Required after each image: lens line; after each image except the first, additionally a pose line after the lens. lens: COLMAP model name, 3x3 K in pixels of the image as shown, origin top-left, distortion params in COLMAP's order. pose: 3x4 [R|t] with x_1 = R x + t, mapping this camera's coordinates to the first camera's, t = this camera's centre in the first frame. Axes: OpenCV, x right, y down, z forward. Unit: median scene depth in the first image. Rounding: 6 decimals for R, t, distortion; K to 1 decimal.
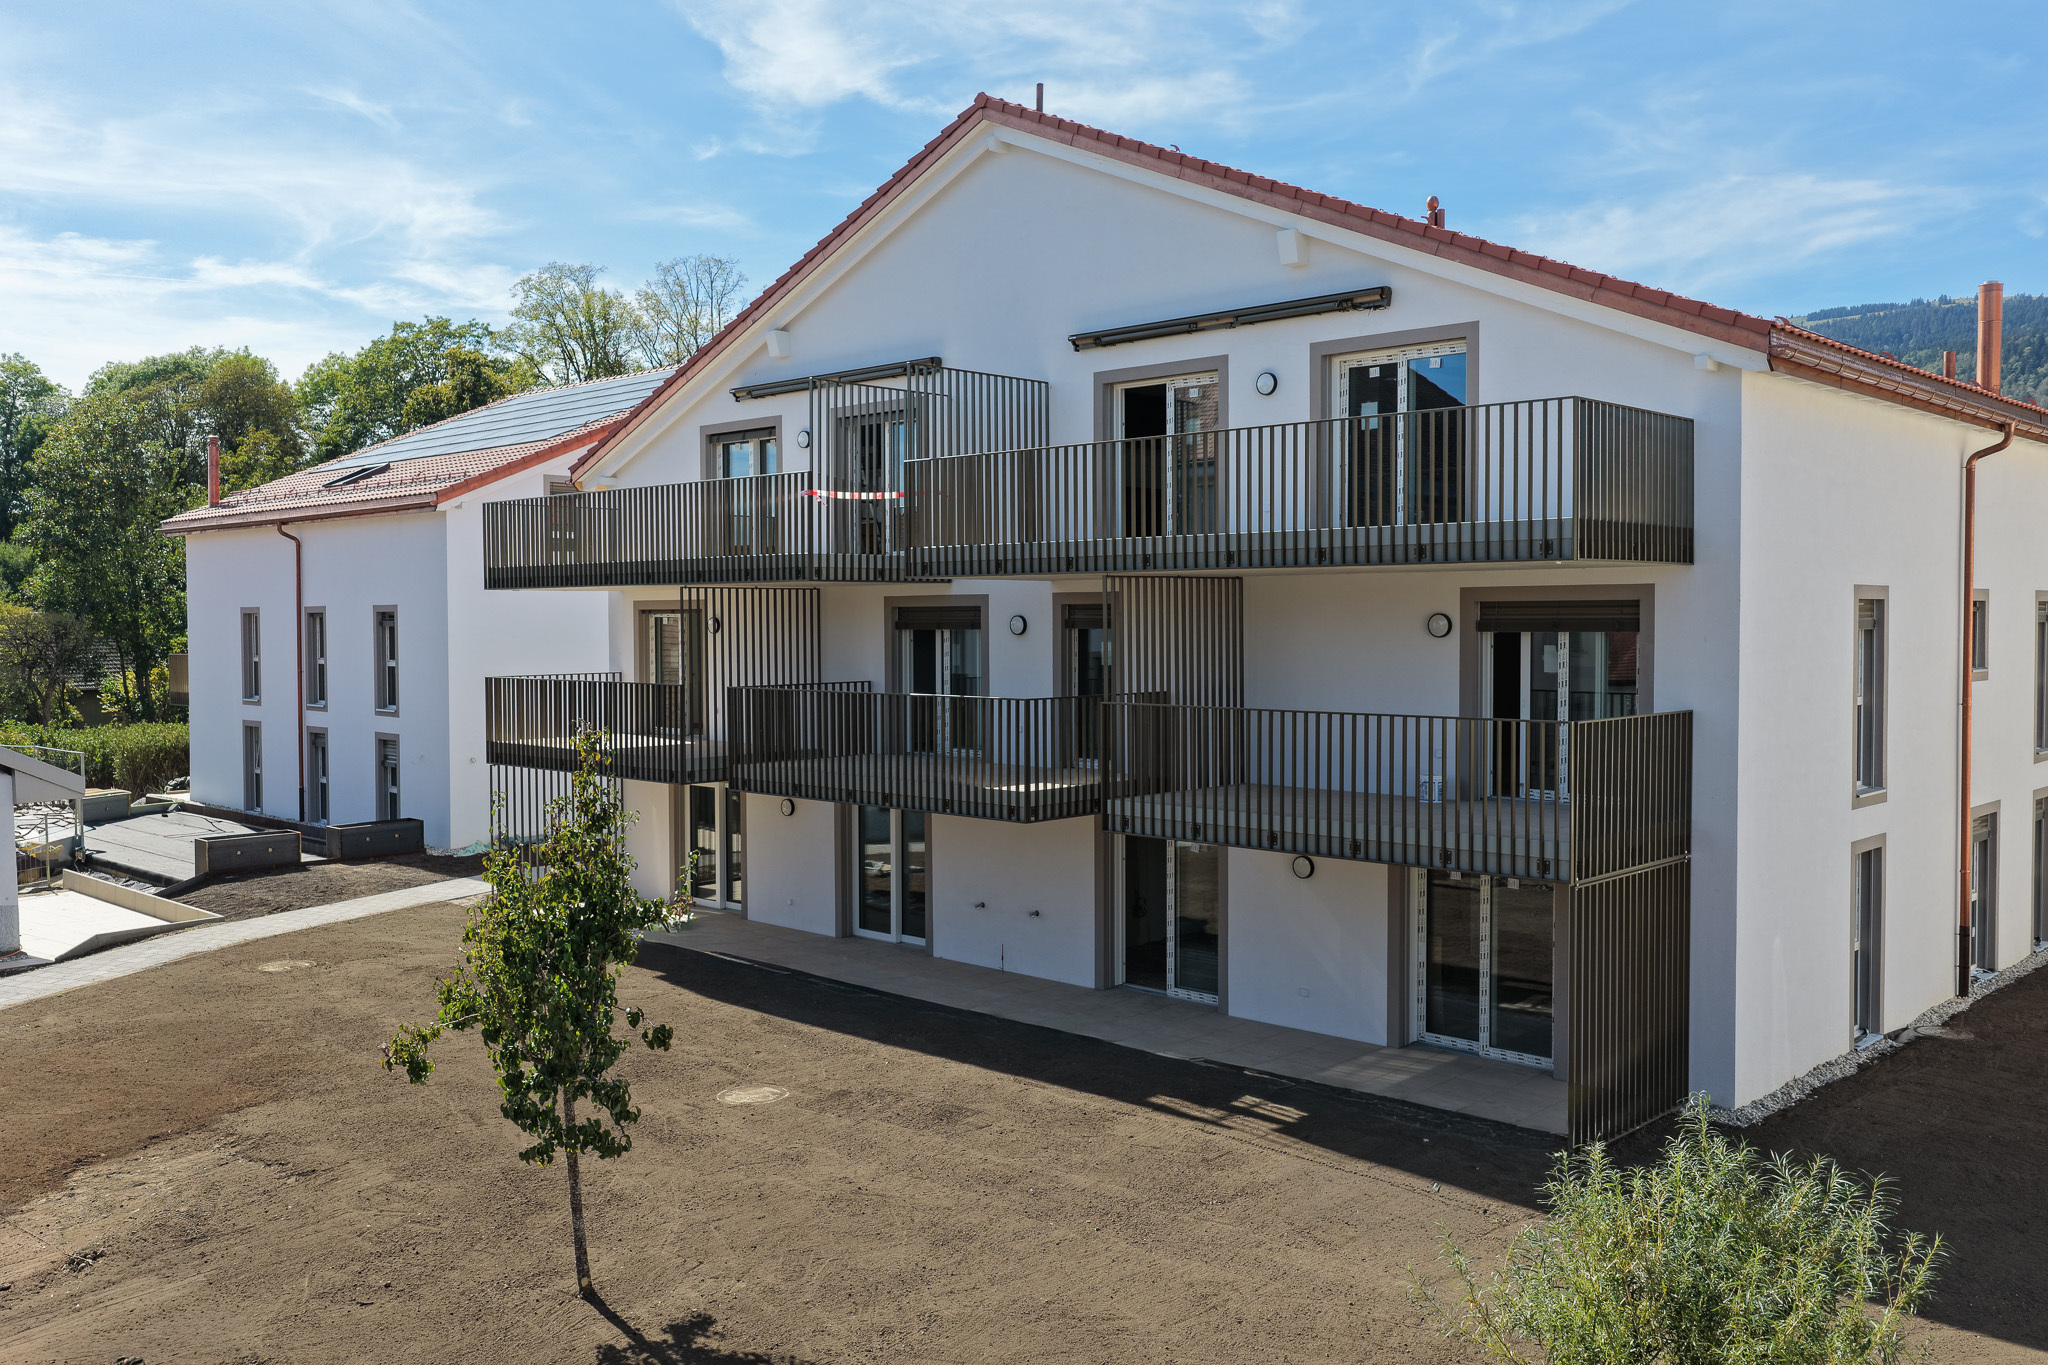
lens RADIAL K [[1692.4, 0, 1024.0], [0, 1692.4, 682.5], [0, 0, 1]] dist [0.000942, -0.008352]
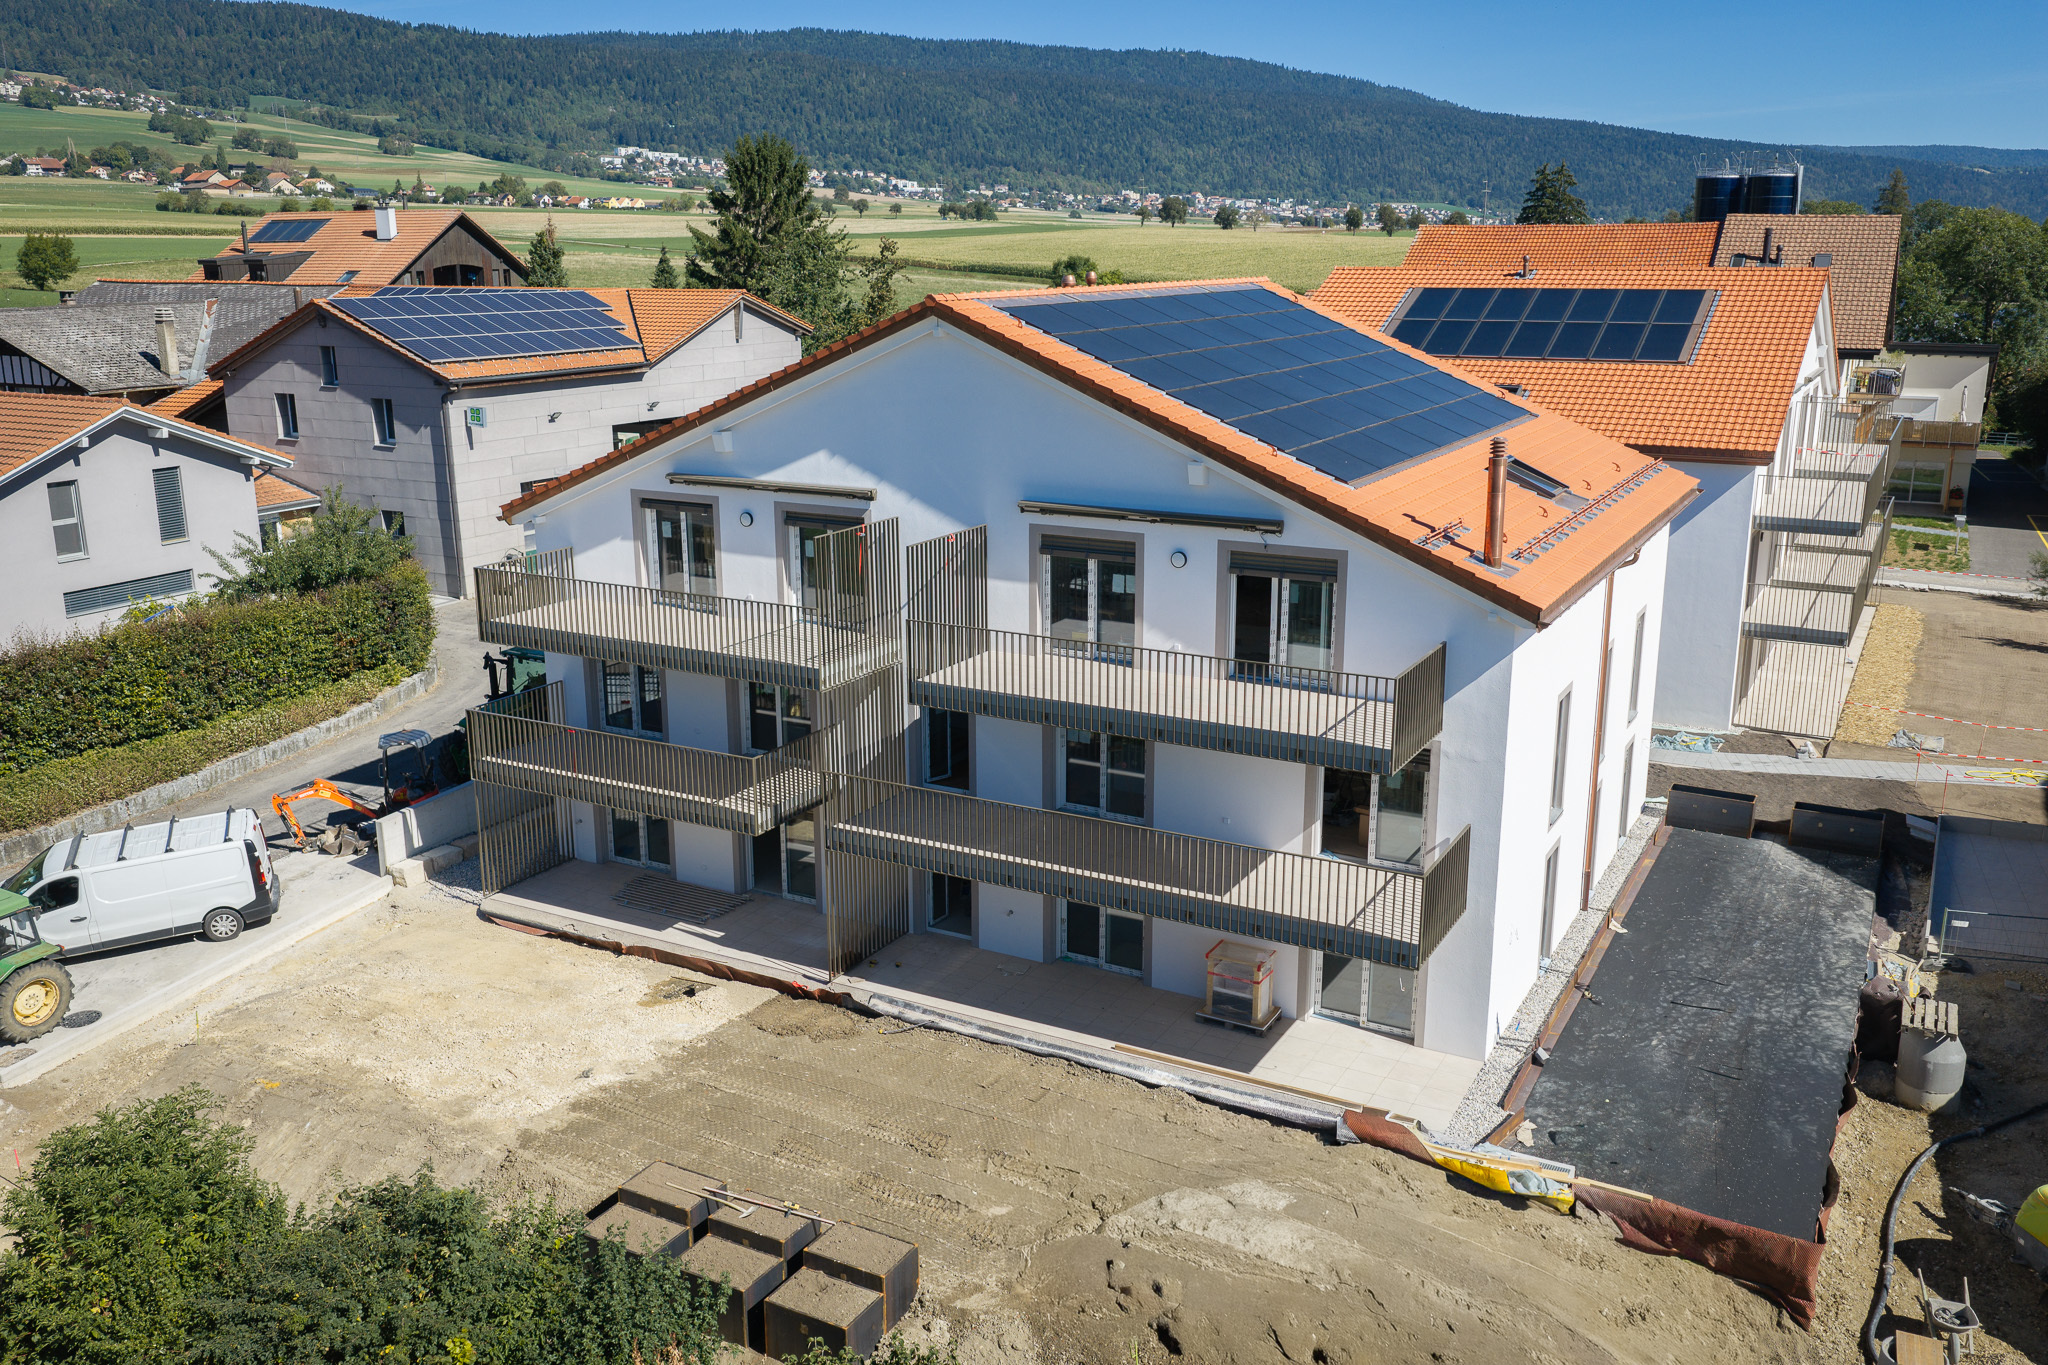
lens RADIAL K [[1692.4, 0, 1024.0], [0, 1692.4, 682.5], [0, 0, 1]] dist [0.000942, -0.008352]
pose [[0.967429, -0.064113, 0.244890, -0.333020], [0.009838, 0.976187, 0.216706, -0.394204], [-0.252952, -0.207238, 0.945023, -0.289302]]
